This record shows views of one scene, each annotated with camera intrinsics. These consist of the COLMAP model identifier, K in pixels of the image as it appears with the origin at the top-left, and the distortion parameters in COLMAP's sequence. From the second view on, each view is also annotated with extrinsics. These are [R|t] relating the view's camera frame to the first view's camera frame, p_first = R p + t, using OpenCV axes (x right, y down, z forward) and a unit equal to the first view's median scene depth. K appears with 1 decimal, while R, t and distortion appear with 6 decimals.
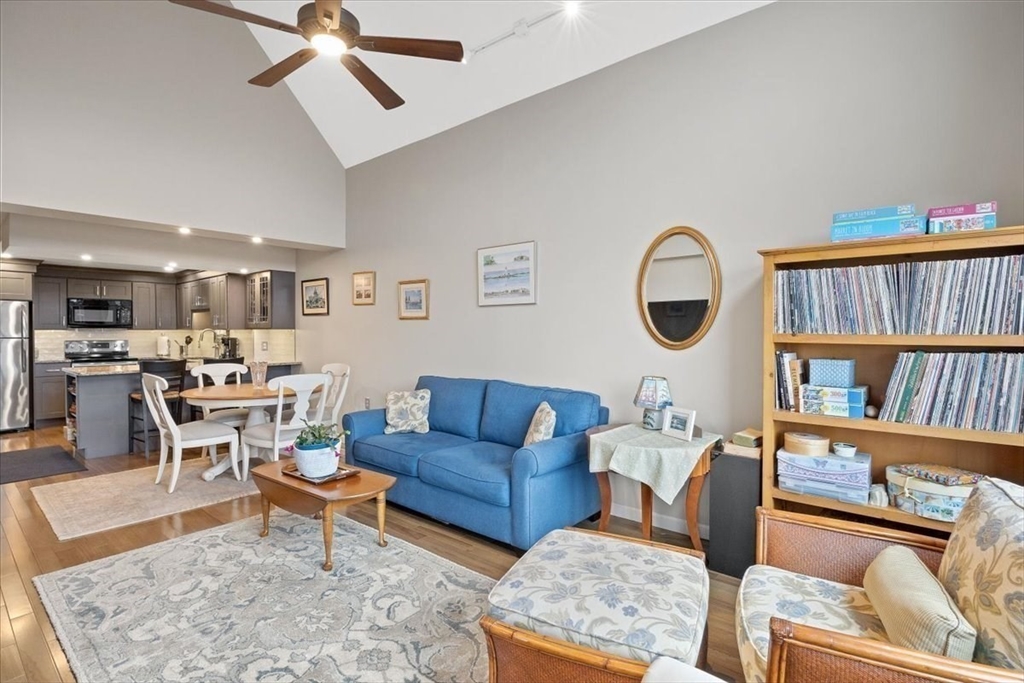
lens RADIAL K [[496.7, 0, 507.7], [0, 496.7, 334.1], [0, 0, 1]] dist [-0.013400, 0.000576]
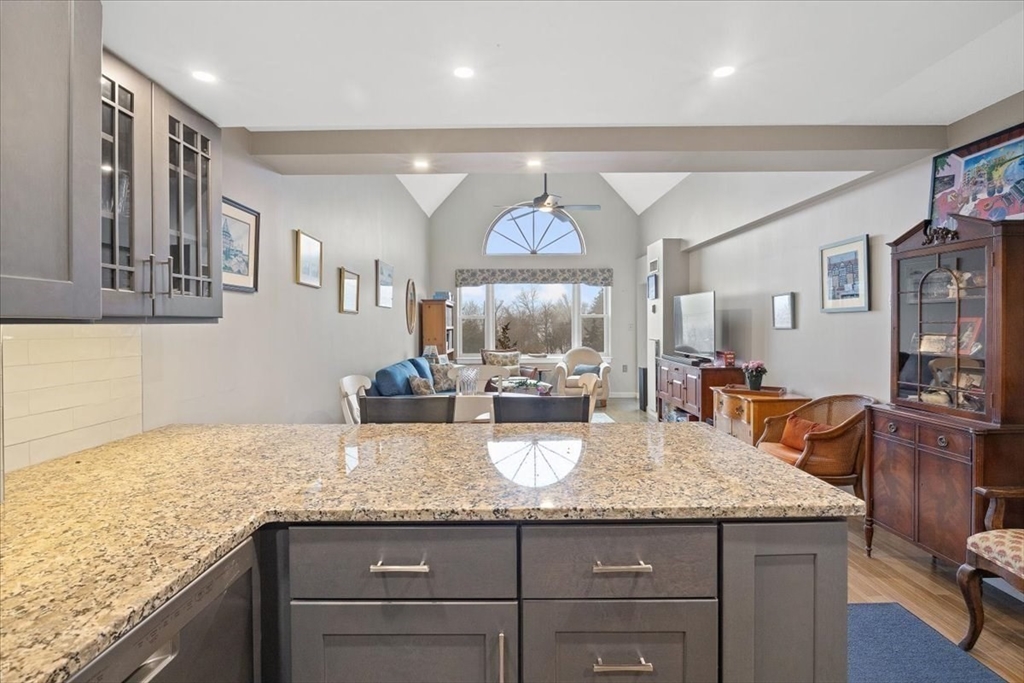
lens RADIAL K [[496.7, 0, 507.7], [0, 496.7, 334.1], [0, 0, 1]] dist [-0.013400, 0.000576]
pose [[-0.648100, -0.010529, 0.761482, -0.799391], [0.012948, 0.999608, 0.024842, -0.008175], [-0.761445, 0.025959, -0.647710, 1.035829]]
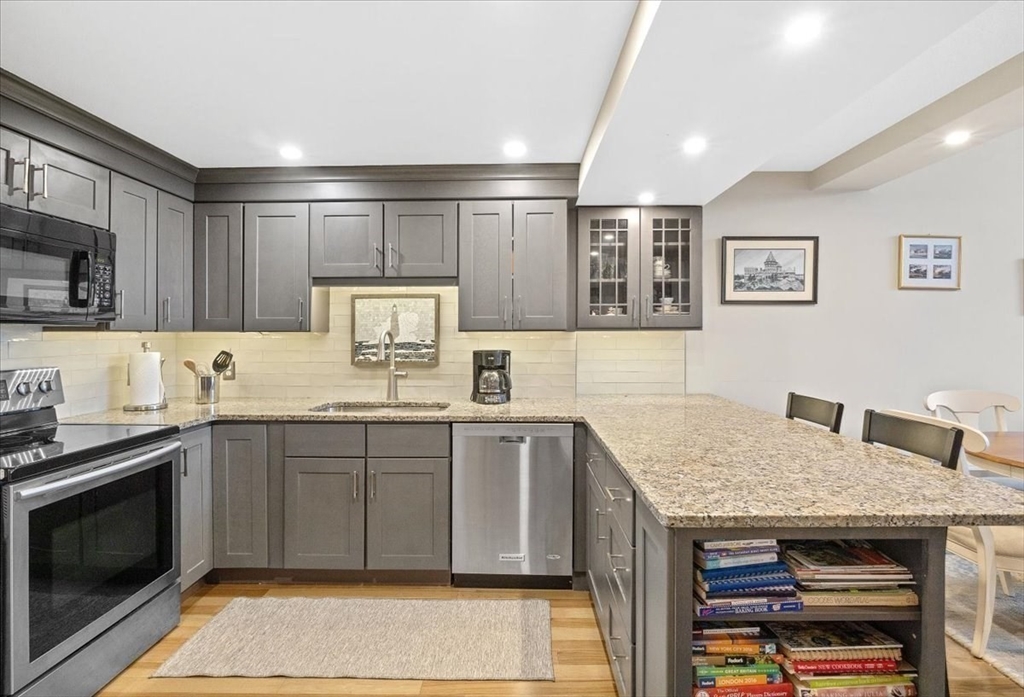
lens RADIAL K [[509.9, 0, 512.3], [0, 509.9, 331.2], [0, 0, 1]] dist [-0.004833, -0.000507]
pose [[0.771133, 0.001788, 0.636672, -0.905117], [0.006711, 0.999918, -0.010937, -0.004816], [-0.636639, 0.012707, 0.771057, 0.720707]]
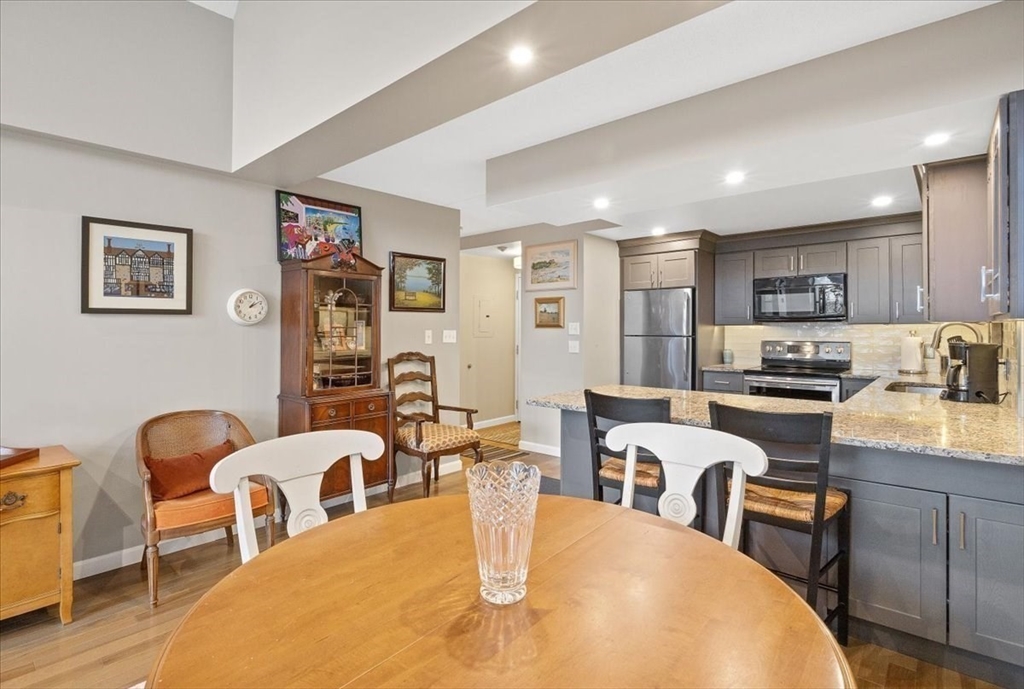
lens RADIAL K [[507.4, 0, 497.0], [0, 507.4, 327.0], [0, 0, 1]] dist [-0.003704, -0.000752]
pose [[-0.027359, -0.003117, -0.999621, -0.188801], [-0.004091, 0.999987, -0.003006, -0.002765], [0.999617, 0.004007, -0.027371, 0.716490]]
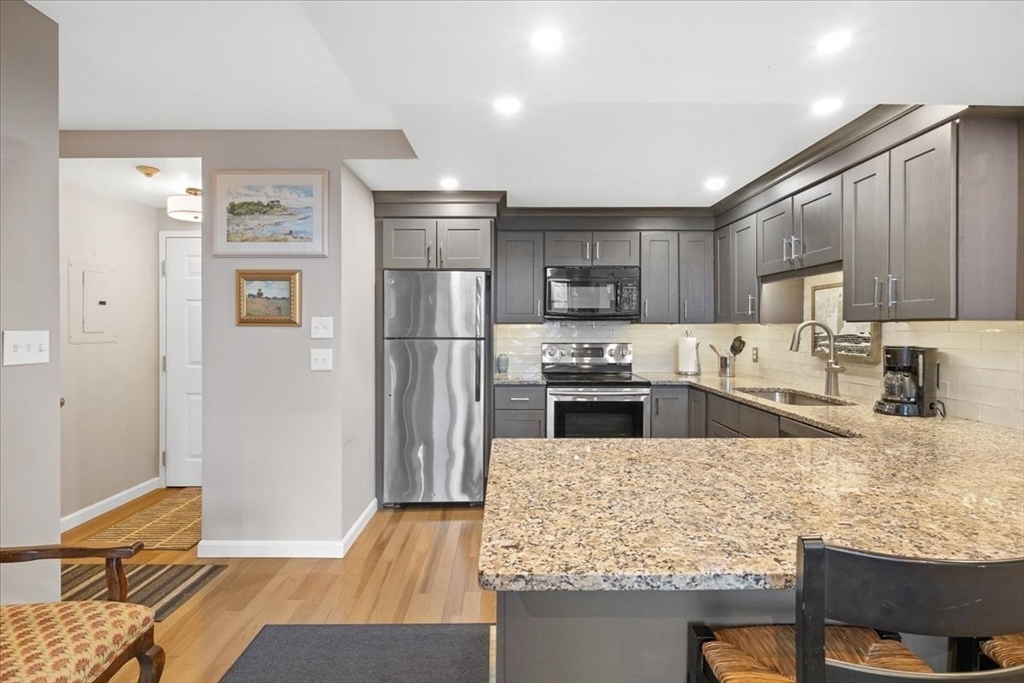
lens RADIAL K [[496.7, 0, 507.7], [0, 496.7, 334.1], [0, 0, 1]] dist [-0.013400, 0.000576]
pose [[0.653041, 0.011880, -0.757230, -0.539650], [-0.007406, 0.999929, 0.009301, -0.002311], [0.757287, -0.000466, 0.653082, 0.653994]]
